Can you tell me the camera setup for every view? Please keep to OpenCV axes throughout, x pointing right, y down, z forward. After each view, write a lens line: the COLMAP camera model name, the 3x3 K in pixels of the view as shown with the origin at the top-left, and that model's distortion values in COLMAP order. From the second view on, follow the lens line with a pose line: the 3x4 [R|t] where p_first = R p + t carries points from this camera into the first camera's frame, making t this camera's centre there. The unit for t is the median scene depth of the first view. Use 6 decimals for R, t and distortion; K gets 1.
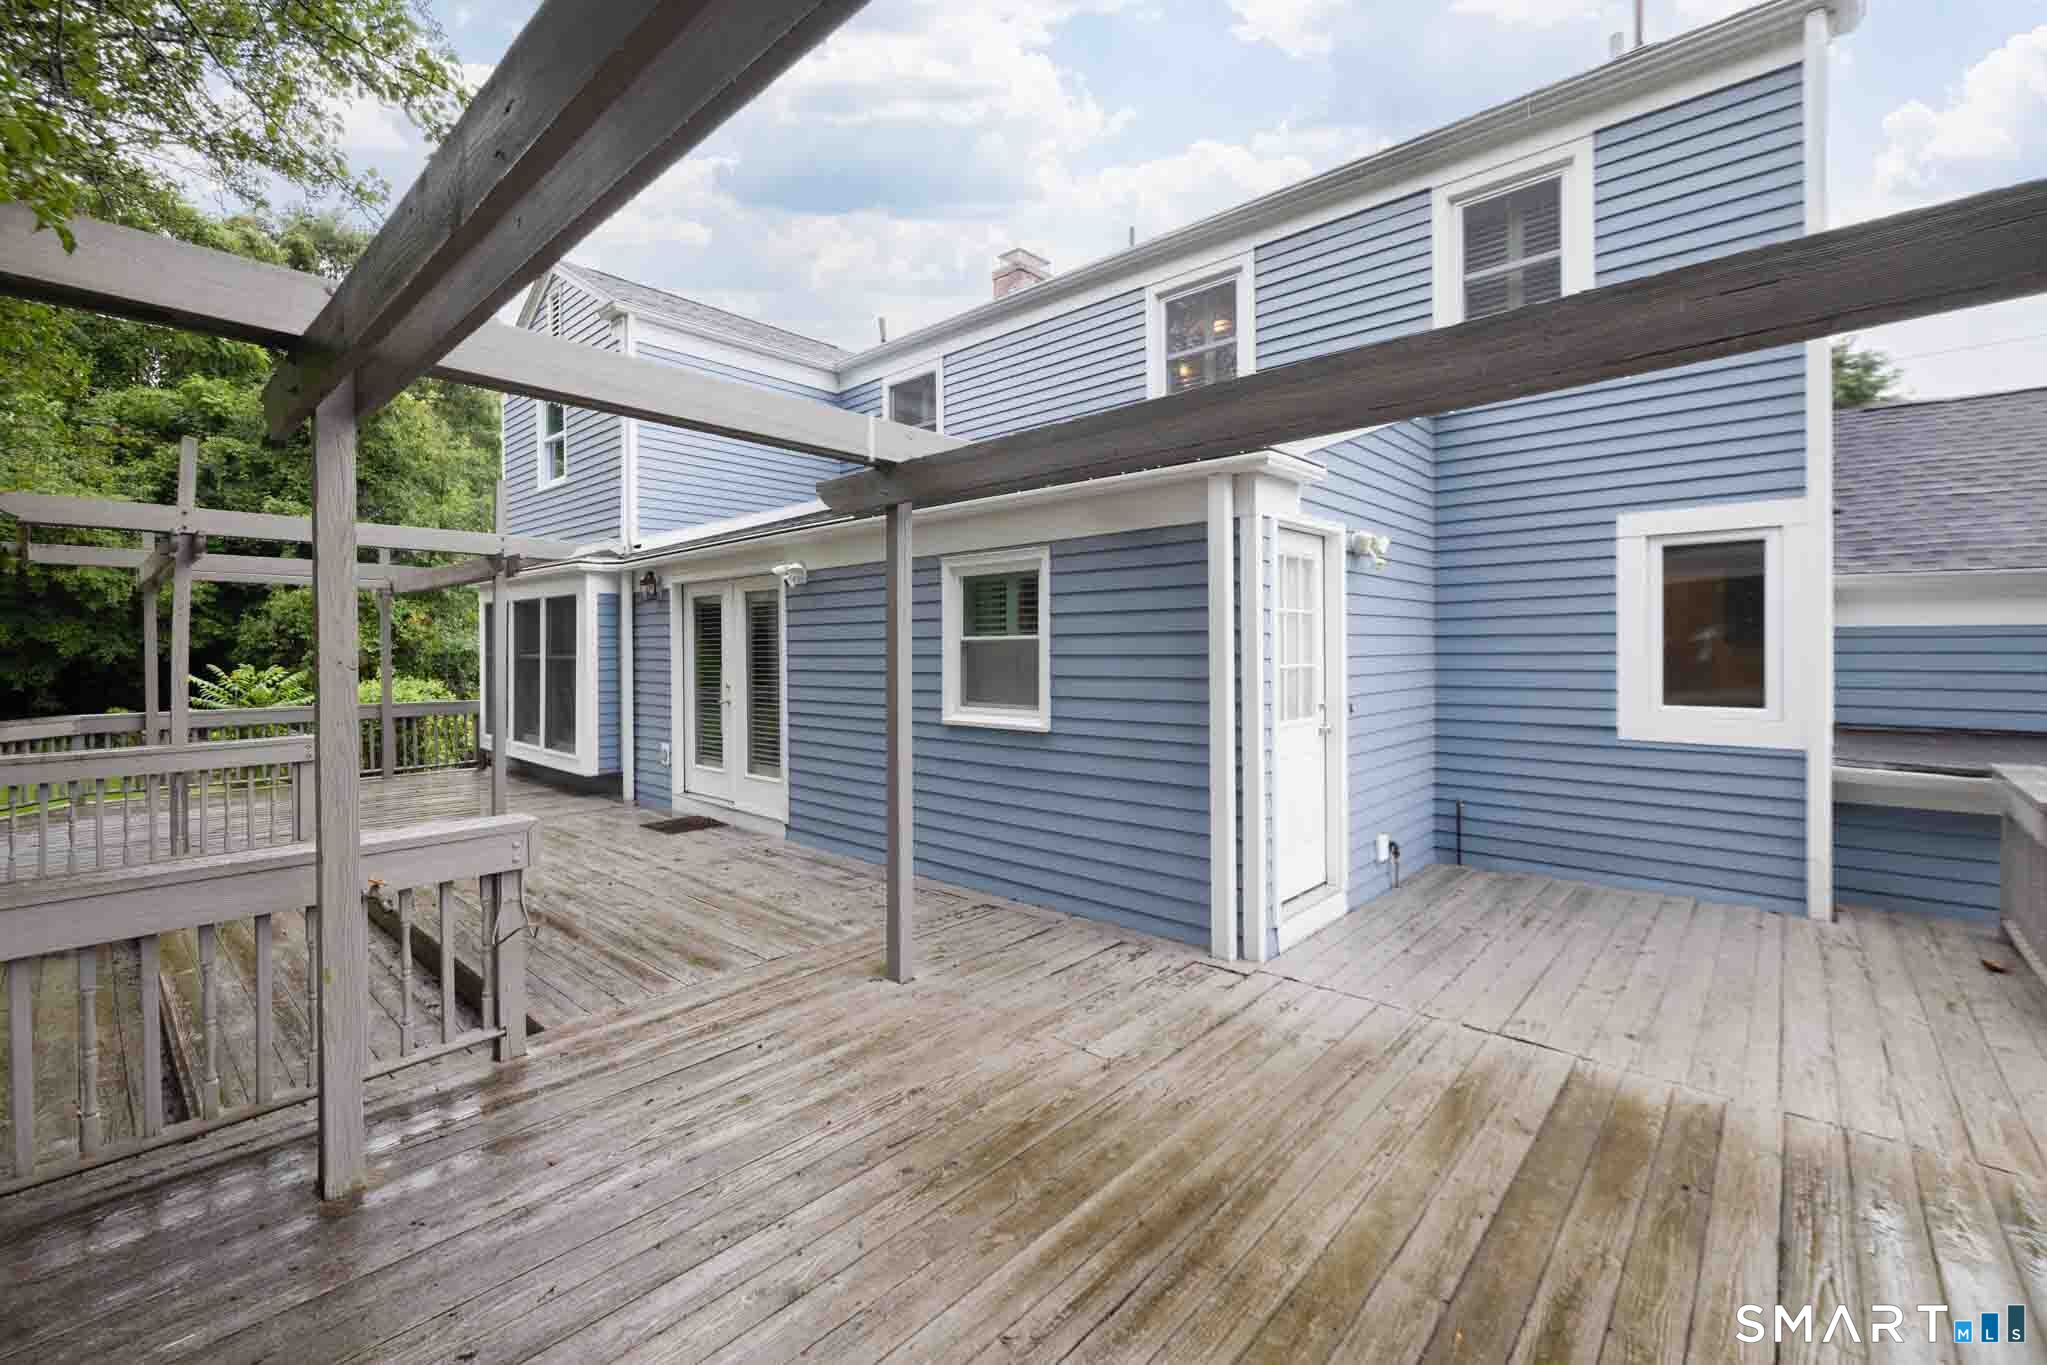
lens RADIAL K [[862.4, 0, 986.5], [0, 862.4, 648.7], [0, 0, 1]] dist [0.000711, 0.000207]
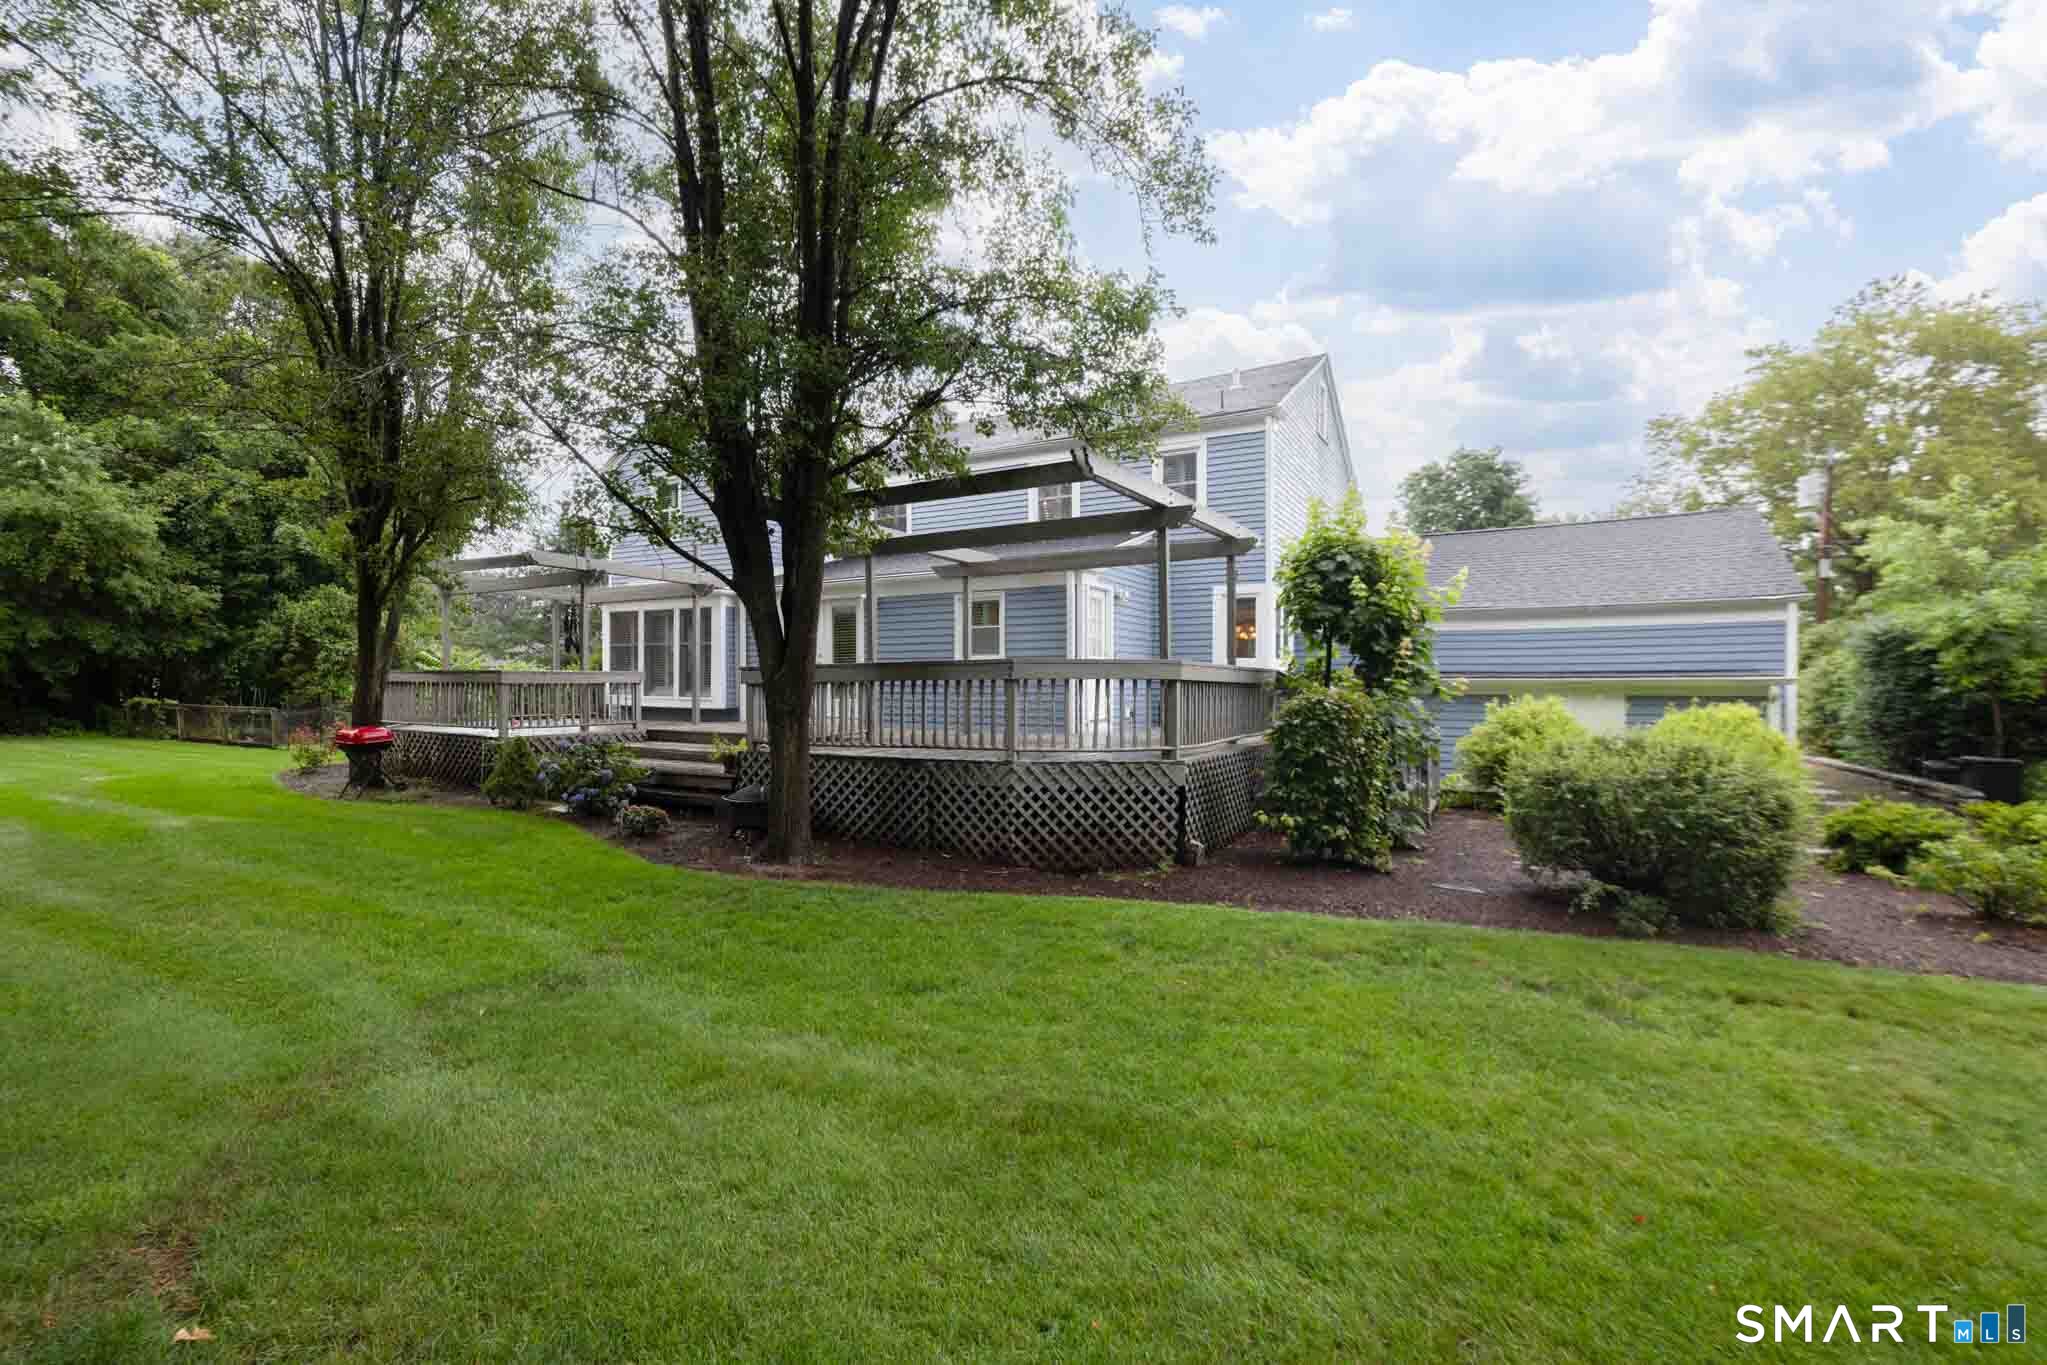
lens RADIAL K [[862.4, 0, 986.5], [0, 862.4, 648.7], [0, 0, 1]] dist [0.000711, 0.000207]
pose [[0.977826, 0.019211, 0.208538, -0.448407], [-0.010286, 0.998988, -0.043797, 0.145868], [-0.209168, 0.040680, 0.977033, -1.308217]]
